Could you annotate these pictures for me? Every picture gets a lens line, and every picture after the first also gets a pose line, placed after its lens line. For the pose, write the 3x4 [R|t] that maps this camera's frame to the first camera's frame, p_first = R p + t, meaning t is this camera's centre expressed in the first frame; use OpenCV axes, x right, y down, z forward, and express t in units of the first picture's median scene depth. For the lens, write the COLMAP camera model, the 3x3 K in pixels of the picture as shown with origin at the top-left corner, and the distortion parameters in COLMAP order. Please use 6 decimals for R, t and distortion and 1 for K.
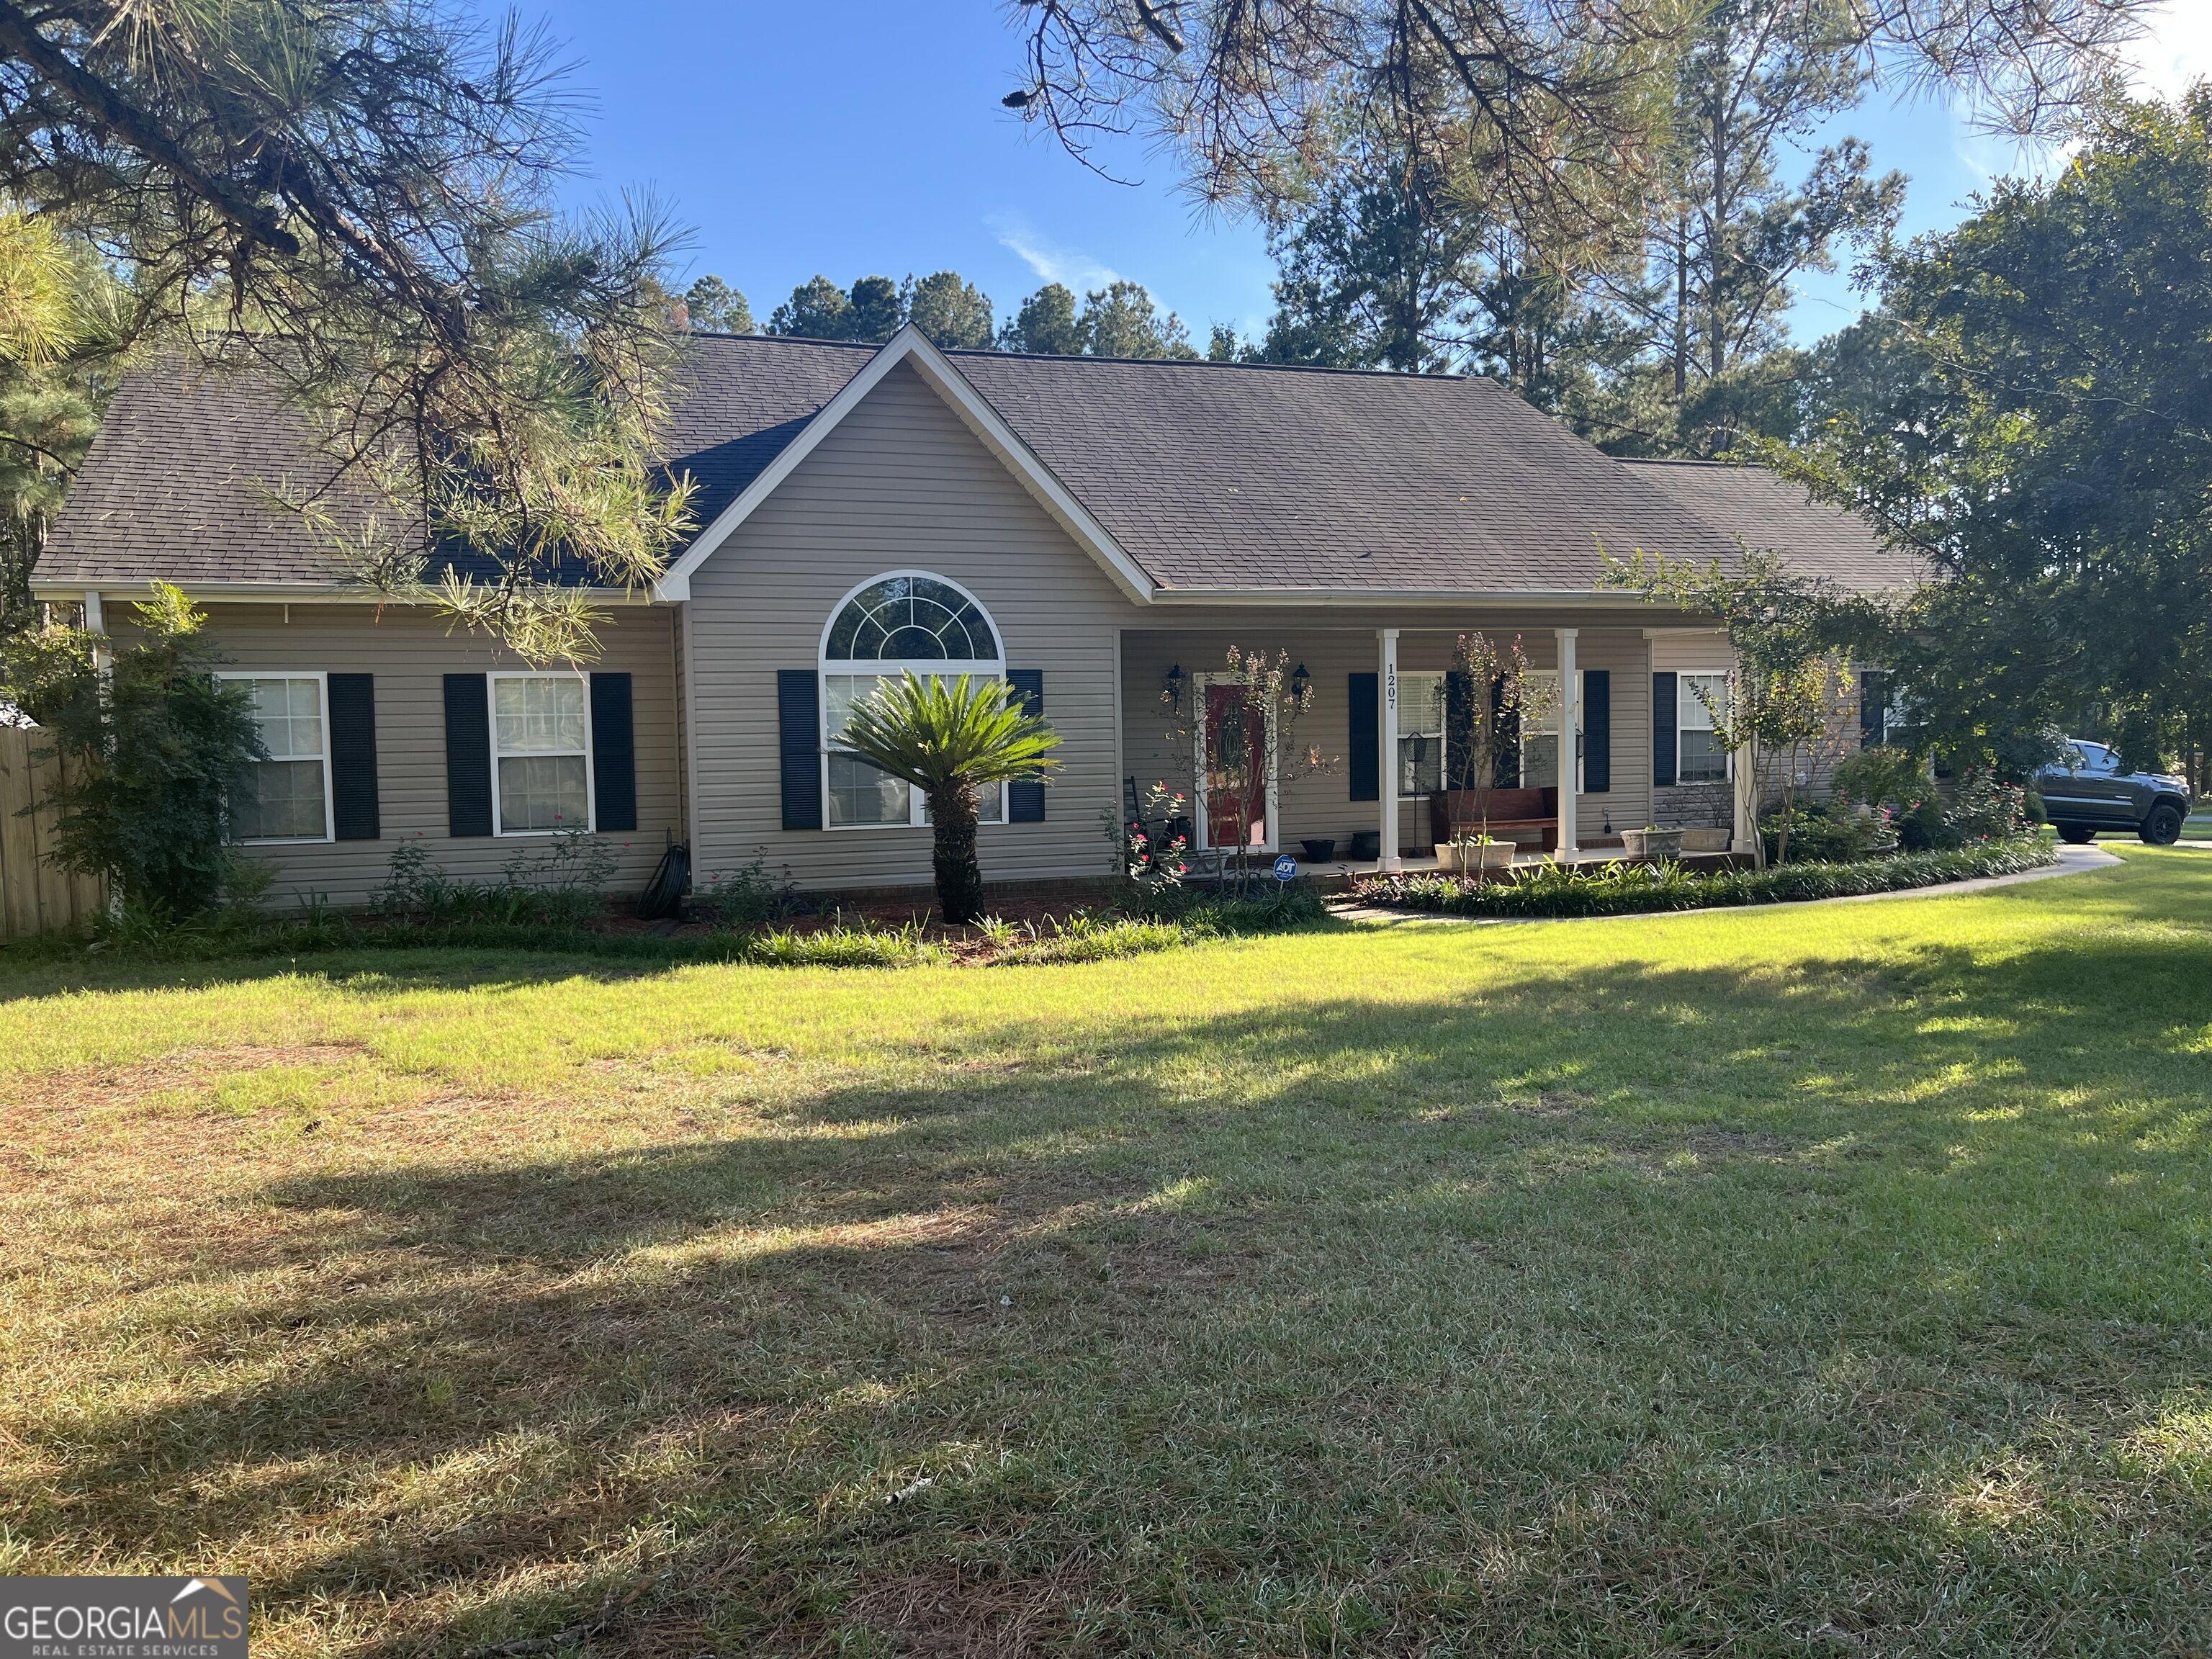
lens RADIAL K [[1664.6, 0, 1112.3], [0, 1664.6, 831.4], [0, 0, 1]] dist [0.026656, -0.052554]
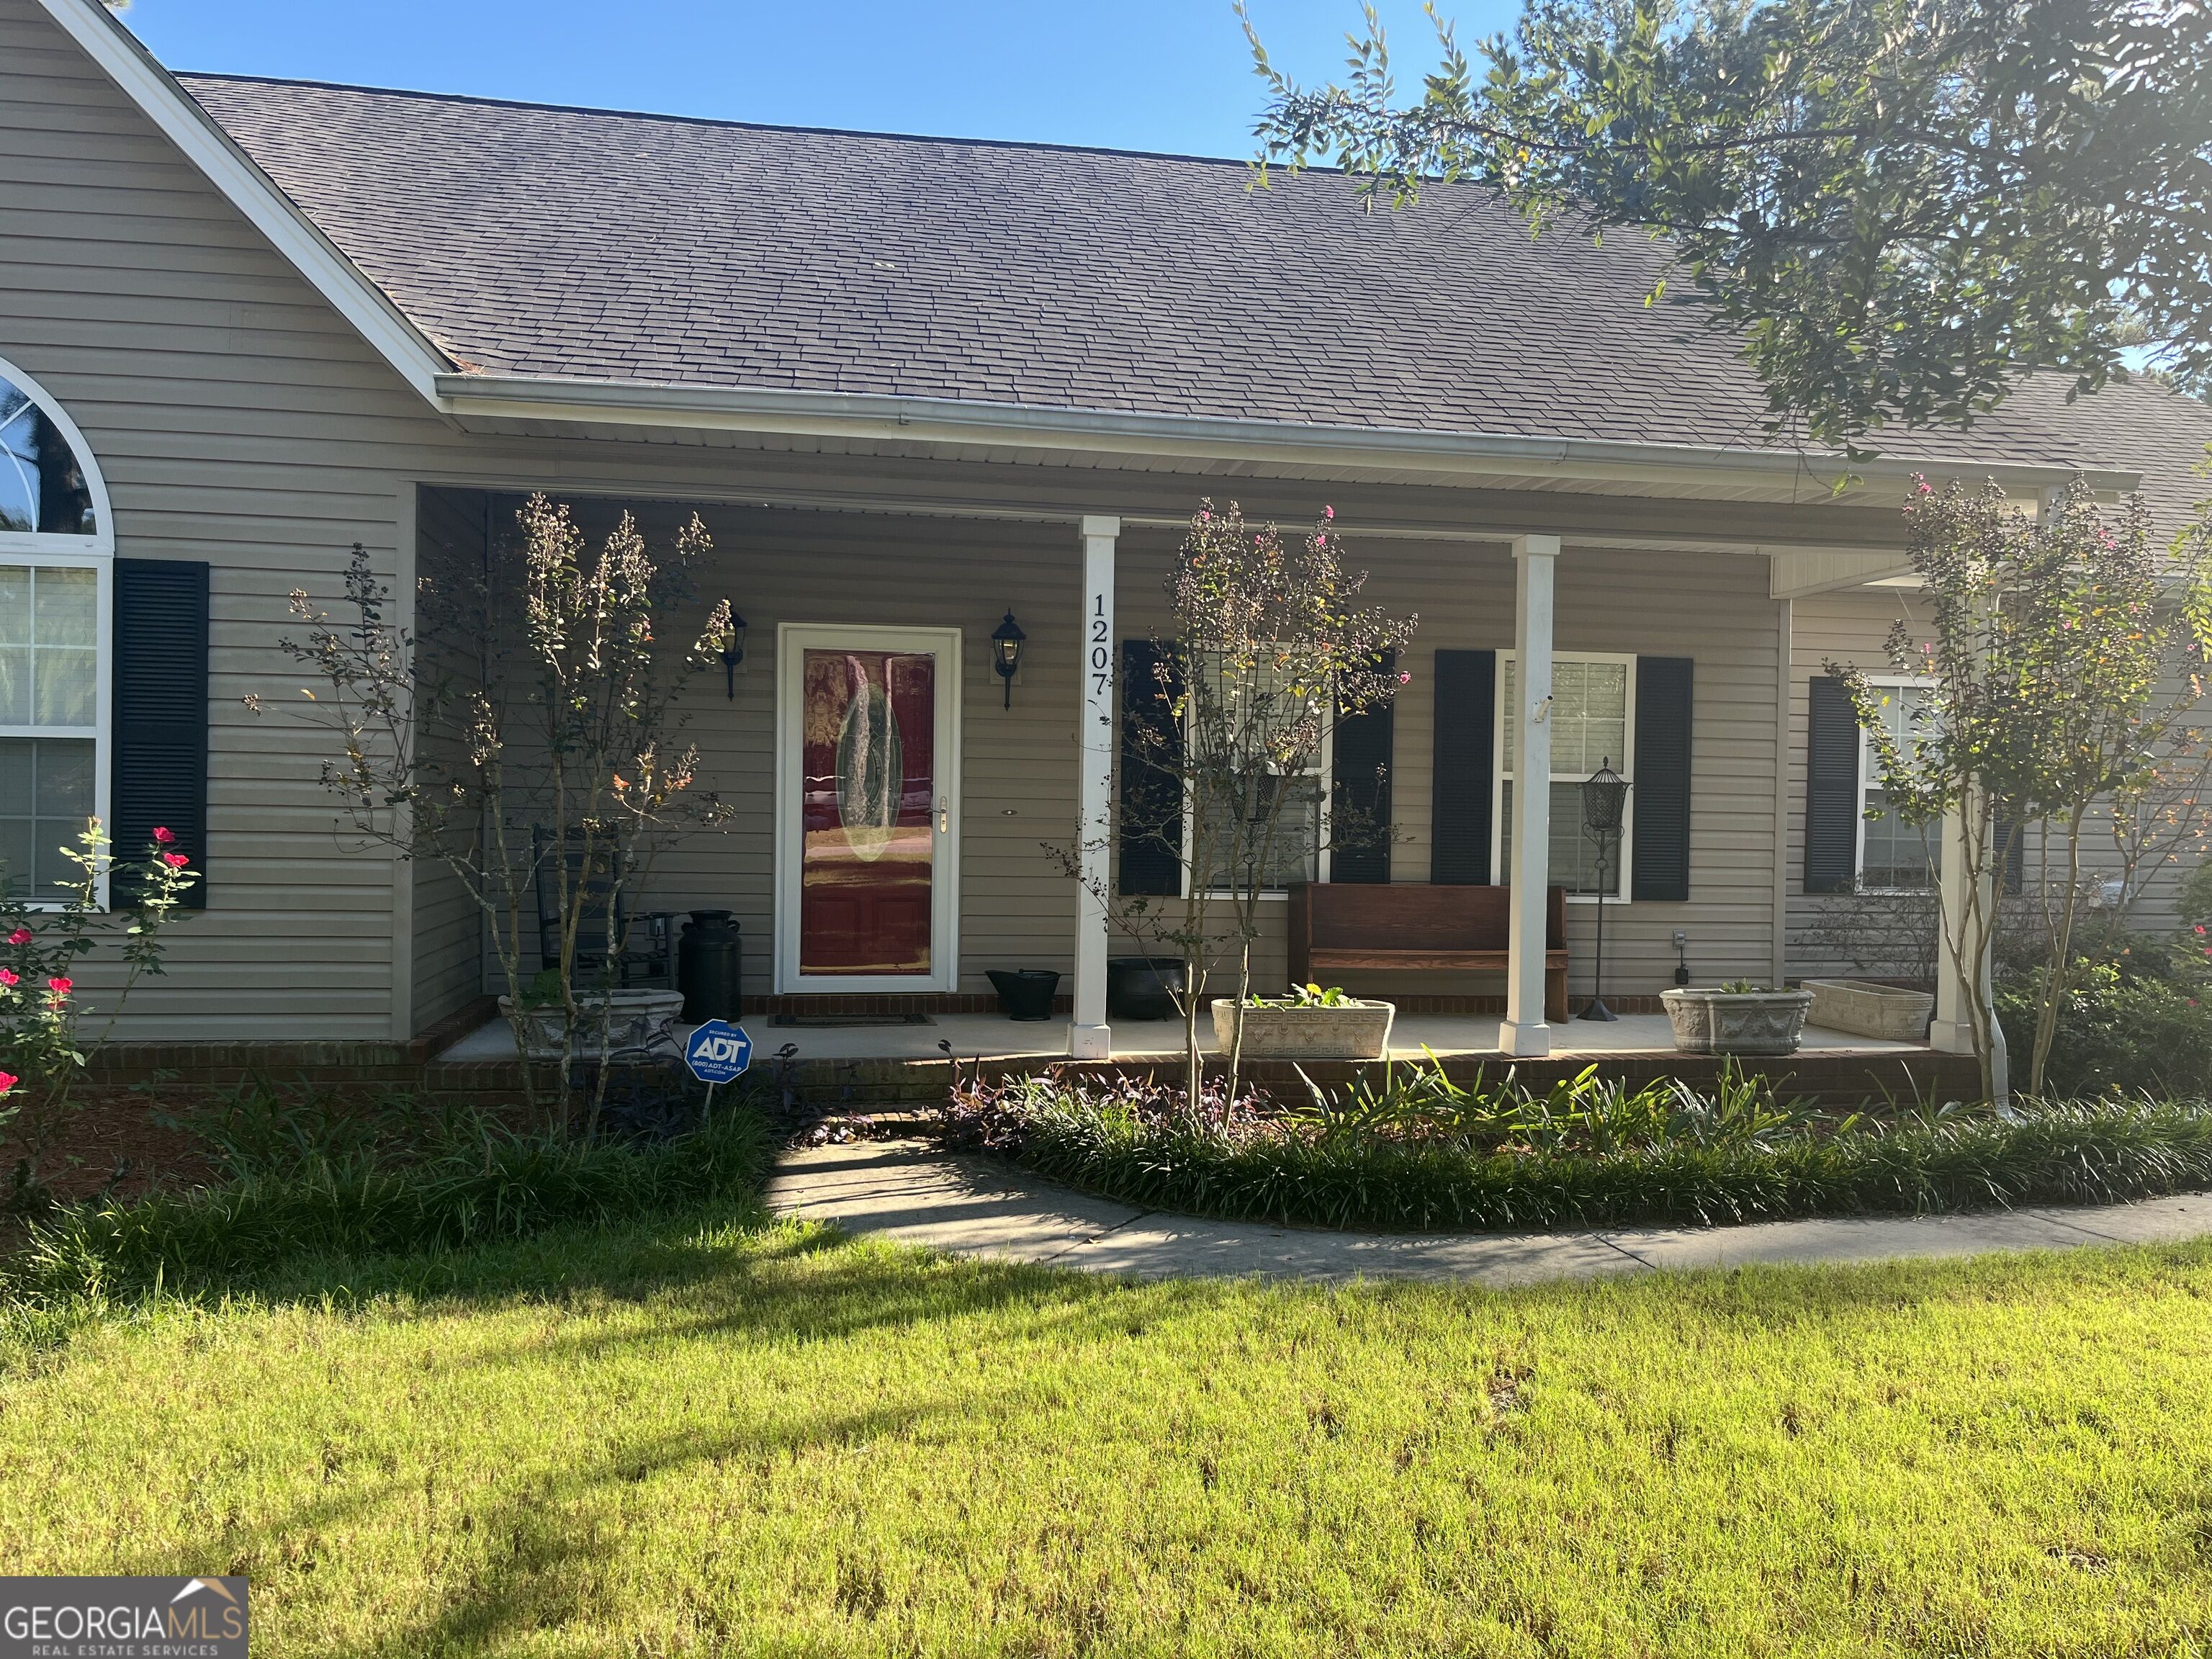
lens RADIAL K [[1664.6, 0, 1098.2], [0, 1664.6, 829.1], [0, 0, 1]] dist [0.026656, -0.052554]
pose [[0.982871, 0.040397, -0.179812, 0.240567], [-0.048667, 0.997939, -0.041820, -0.017620], [0.177752, 0.049855, 0.982812, 0.539708]]
